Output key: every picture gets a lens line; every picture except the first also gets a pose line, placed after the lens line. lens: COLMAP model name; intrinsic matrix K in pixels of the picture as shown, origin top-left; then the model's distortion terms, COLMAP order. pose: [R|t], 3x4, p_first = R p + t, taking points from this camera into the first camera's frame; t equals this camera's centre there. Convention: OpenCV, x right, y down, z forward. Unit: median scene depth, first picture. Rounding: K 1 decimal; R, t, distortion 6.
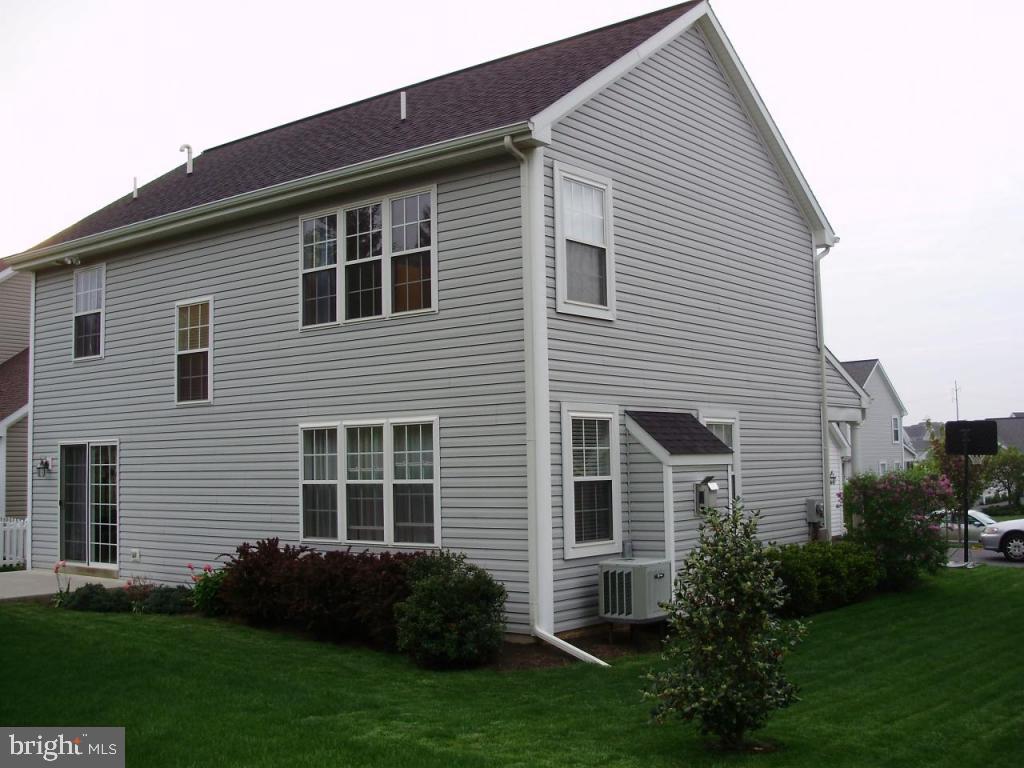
lens RADIAL K [[1114.6, 0, 517.0], [0, 1114.6, 375.1], [0, 0, 1]] dist [-0.120591, 0.000000]
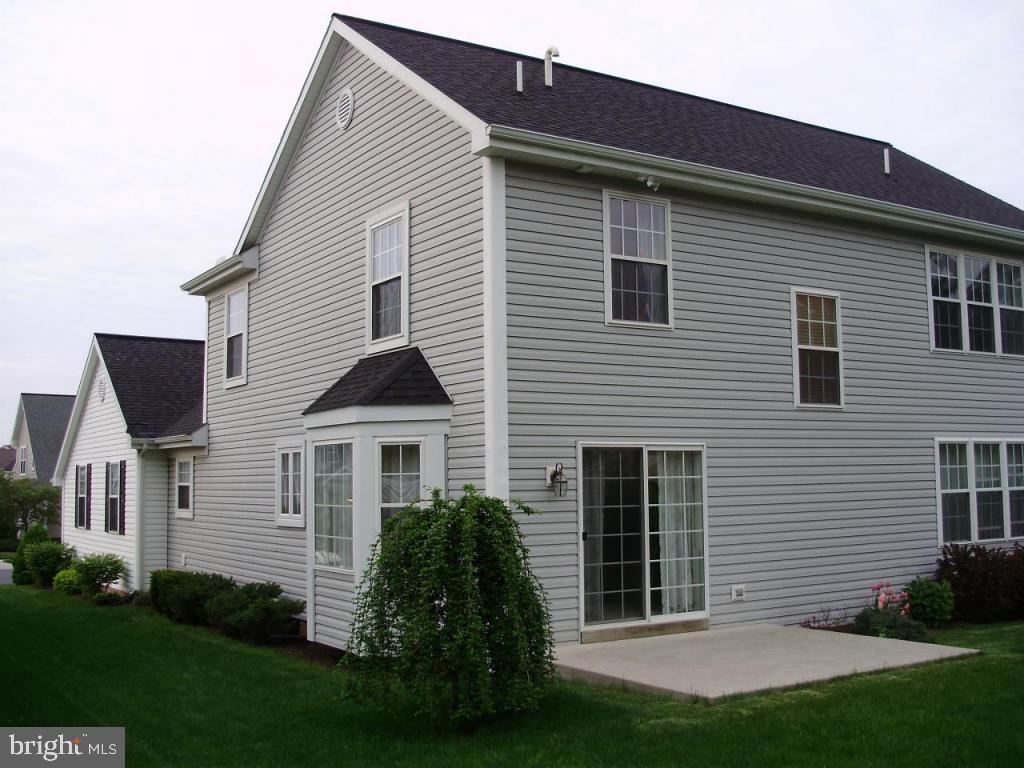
lens RADIAL K [[1114.6, 0, 510.6], [0, 1114.6, 391.6], [0, 0, 1]] dist [-0.120591, 0.000000]
pose [[0.329544, 0.095812, 0.939266, -1.346929], [-0.060553, 0.994934, -0.080246, 0.110835], [-0.942196, -0.030431, 0.333677, 1.046185]]
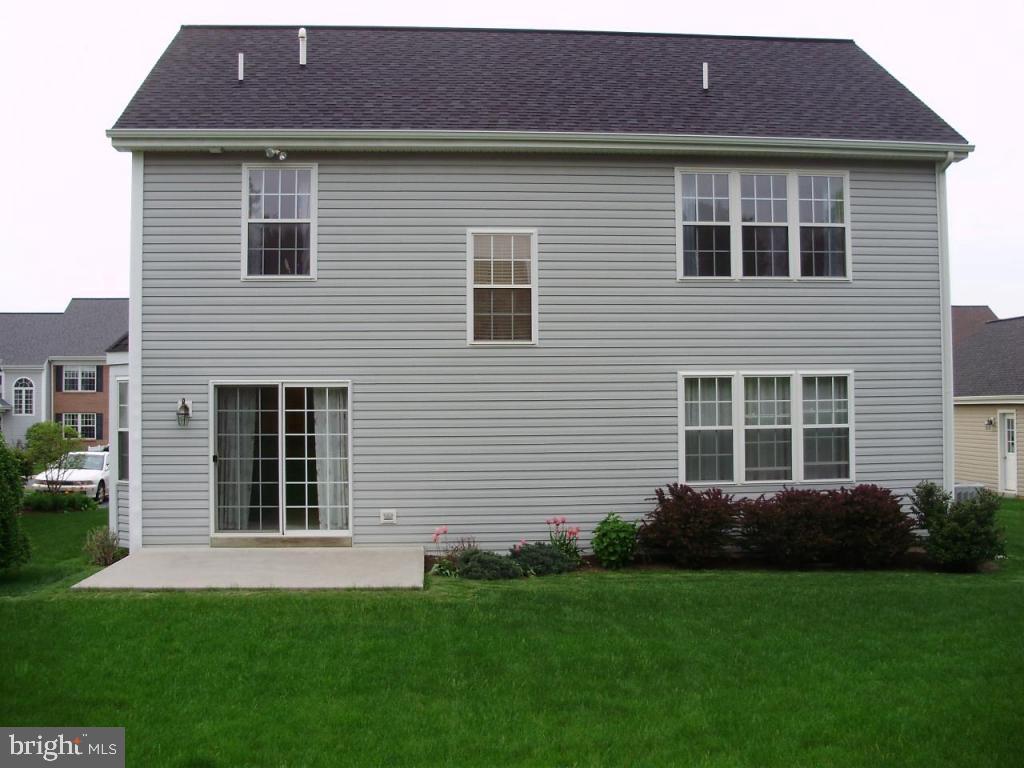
lens RADIAL K [[718.7, 0, 522.9], [0, 718.7, 400.0], [0, 0, 1]] dist [-0.048077, 0.001444]
pose [[0.749110, 0.023495, 0.662029, -0.749582], [-0.057811, 0.997877, 0.030002, 0.059561], [-0.659919, -0.060748, 0.748877, 0.603823]]
